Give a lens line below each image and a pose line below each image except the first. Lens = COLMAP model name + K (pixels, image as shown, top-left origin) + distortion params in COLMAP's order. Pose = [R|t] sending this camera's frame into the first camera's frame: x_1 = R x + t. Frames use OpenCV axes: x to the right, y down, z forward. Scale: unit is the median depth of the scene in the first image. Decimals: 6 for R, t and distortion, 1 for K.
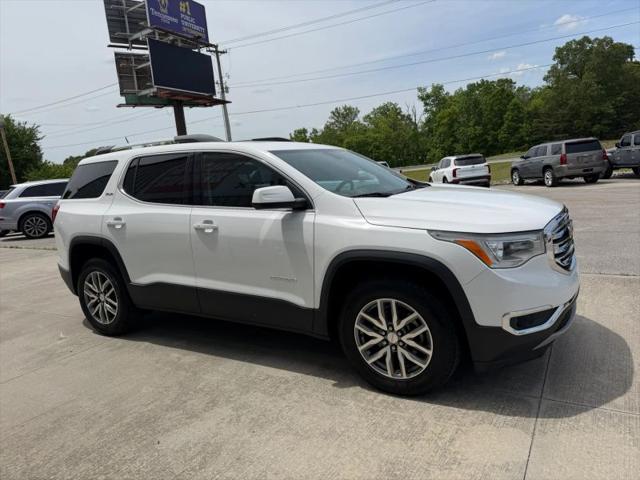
lens RADIAL K [[459.6, 0, 322.7], [0, 459.6, 238.3], [0, 0, 1]] dist [0.002856, -0.005032]
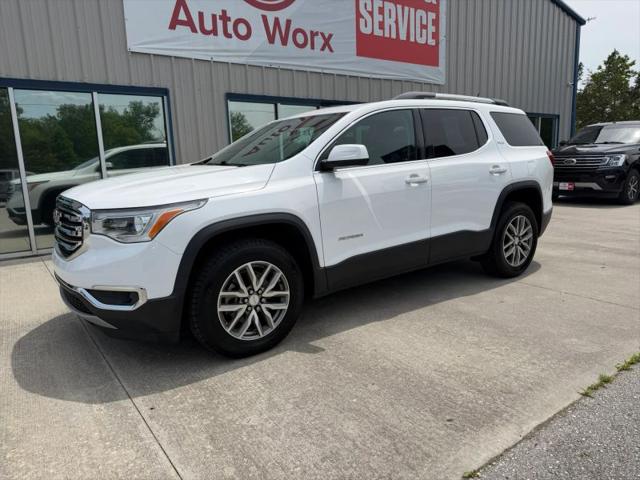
lens RADIAL K [[450.9, 0, 321.3], [0, 450.9, 242.9], [0, 0, 1]] dist [0.027558, -0.037593]
pose [[-0.397669, 0.253883, -0.881704, 0.829711], [-0.089769, 0.945580, 0.312763, -0.225234], [0.913127, 0.203526, -0.353237, 1.308463]]
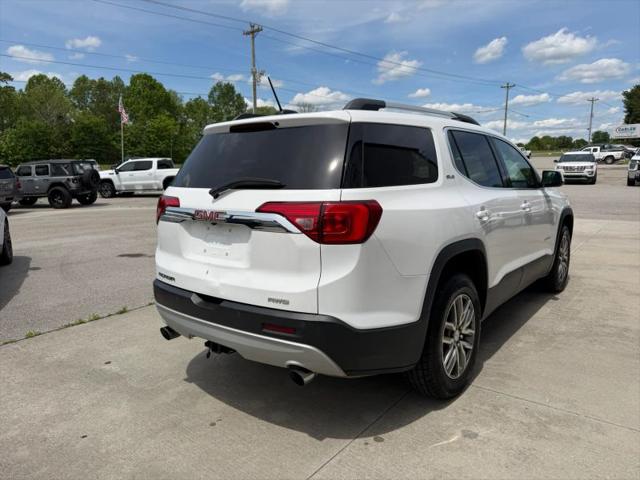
lens RADIAL K [[463.3, 0, 320.0], [0, 463.3, 240.0], [0, 0, 1]] dist [0.007802, -0.004529]
pose [[0.128299, -0.080669, 0.988449, -1.138530], [0.163640, 0.984747, 0.059127, -0.074389], [-0.978142, 0.154164, 0.139543, 1.075569]]
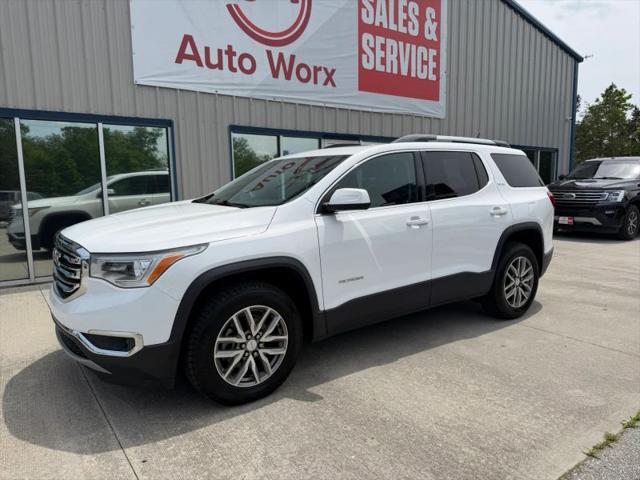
lens RADIAL K [[450.9, 0, 321.3], [0, 450.9, 242.9], [0, 0, 1]] dist [0.027558, -0.037593]
pose [[-0.400688, 0.199991, -0.894121, 0.819598], [-0.106899, 0.959017, 0.262412, -0.252722], [0.909957, 0.200726, -0.362887, 1.299487]]
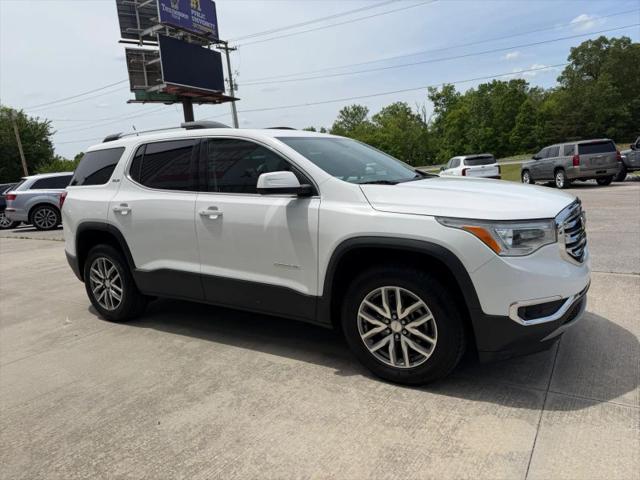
lens RADIAL K [[459.3, 0, 315.7], [0, 459.3, 245.4], [0, 0, 1]] dist [0.005324, -0.007717]
pose [[0.999393, 0.020286, -0.028335, 0.002537], [-0.019848, 0.999680, 0.015683, 0.020220], [0.028644, -0.015111, 0.999475, 0.008619]]
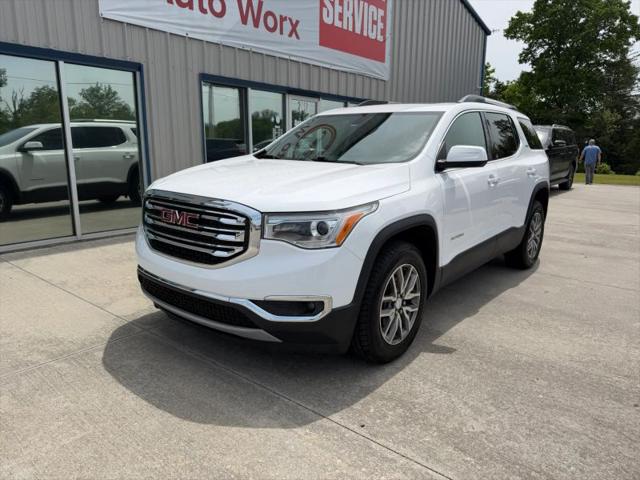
lens RADIAL K [[453.3, 0, 320.0], [0, 453.3, 240.0], [0, 0, 1]] dist [-0.000967, -0.002983]
pose [[-0.153675, 0.278078, -0.948186, 0.913087], [-0.163988, 0.939100, 0.301991, -0.193299], [0.974419, 0.201900, -0.098715, 0.942200]]
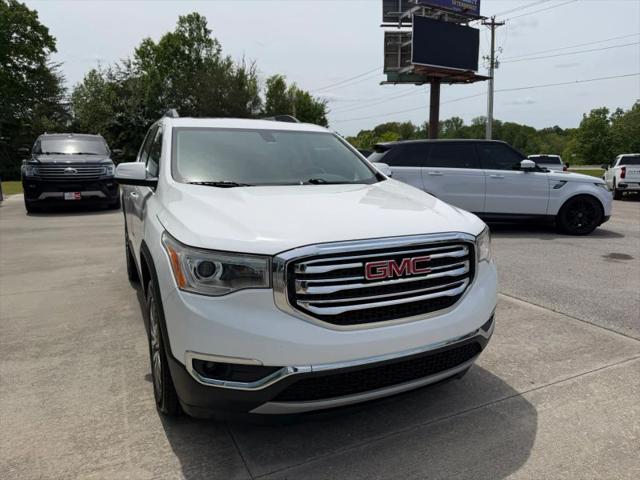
lens RADIAL K [[460.1, 0, 317.6], [0, 460.1, 237.2], [0, 0, 1]] dist [0.000442, -0.003638]
pose [[0.824726, 0.174026, -0.538092, 0.553158], [-0.150648, 0.984701, 0.087570, -0.071535], [0.545099, 0.008841, 0.838325, 0.269204]]
